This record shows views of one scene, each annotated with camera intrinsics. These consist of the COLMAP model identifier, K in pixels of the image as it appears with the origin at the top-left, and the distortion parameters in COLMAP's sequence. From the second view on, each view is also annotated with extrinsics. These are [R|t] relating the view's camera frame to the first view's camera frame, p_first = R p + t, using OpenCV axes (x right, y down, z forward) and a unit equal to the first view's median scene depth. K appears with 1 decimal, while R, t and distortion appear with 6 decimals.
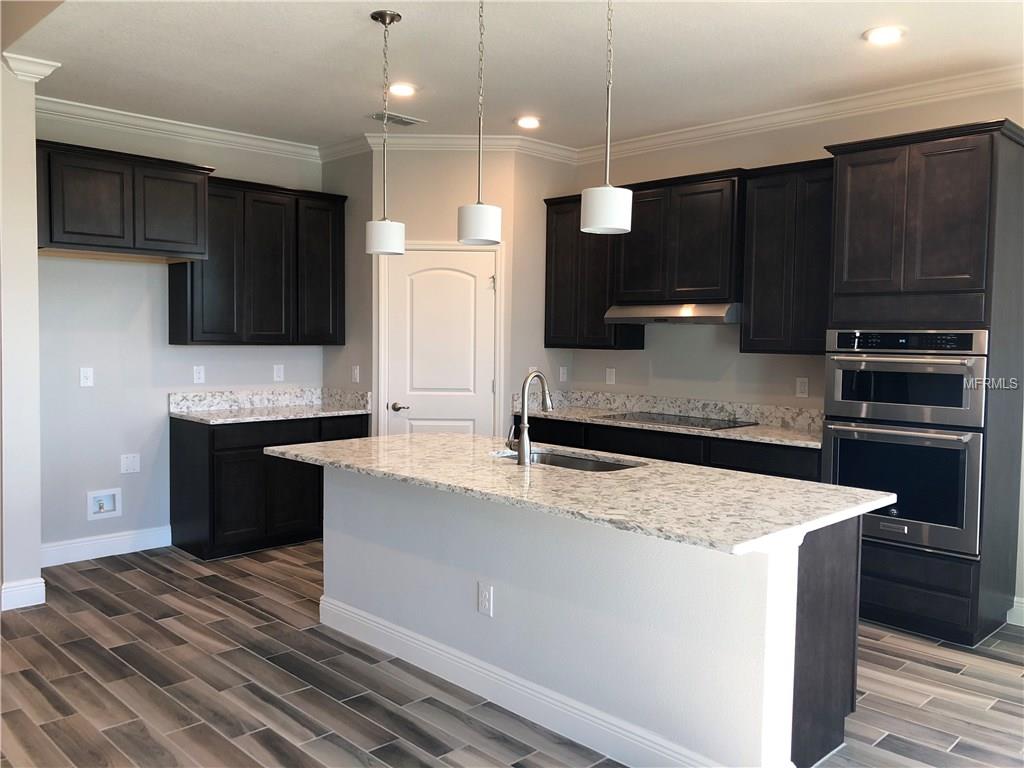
lens RADIAL K [[846.6, 0, 510.3], [0, 846.6, 390.6], [0, 0, 1]] dist [0.091356, -0.139715]
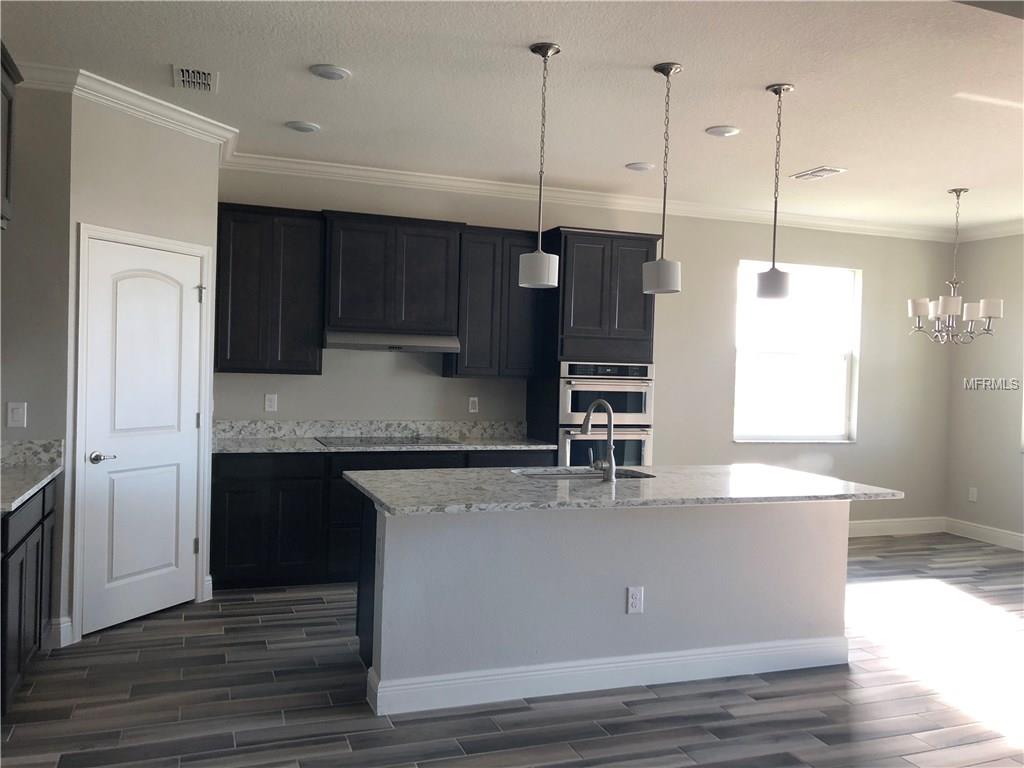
lens RADIAL K [[846.6, 0, 510.3], [0, 846.6, 390.6], [0, 0, 1]] dist [0.091356, -0.139715]
pose [[0.405989, -0.028207, 0.913442, -0.772694], [0.037515, 0.999195, 0.014181, -0.040884], [-0.913108, 0.028510, 0.406721, 0.457796]]
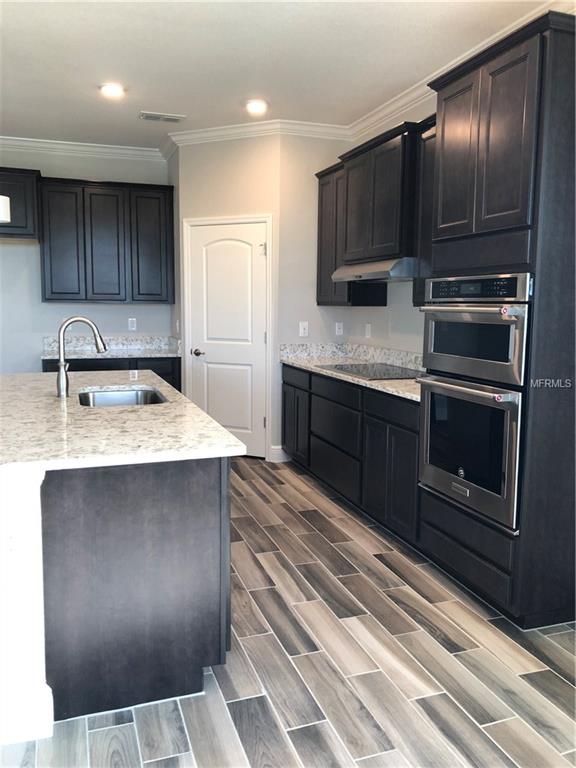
lens RADIAL K [[637.5, 0, 288.0], [0, 637.5, 384.0], [0, 0, 1]] dist [0.081783, -0.136735]
pose [[0.900754, 0.050271, -0.431411, 0.474887], [-0.026917, 0.997831, 0.060075, 0.006422], [0.433495, -0.042501, 0.900153, 0.238480]]
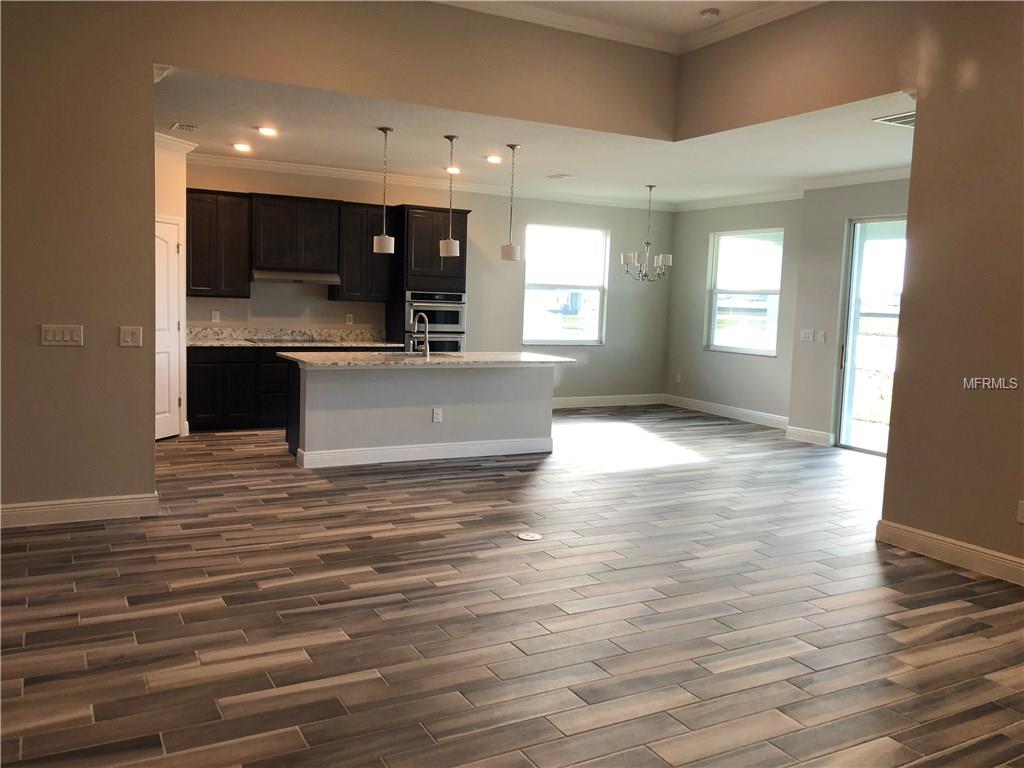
lens RADIAL K [[850.1, 0, 512.0], [0, 850.1, 384.0], [0, 0, 1]] dist [0.081783, -0.136735]
pose [[0.266433, -0.101809, 0.958462, -1.411639], [0.034418, 0.994777, 0.096099, -0.030735], [-0.963239, 0.007385, 0.268545, 0.149096]]
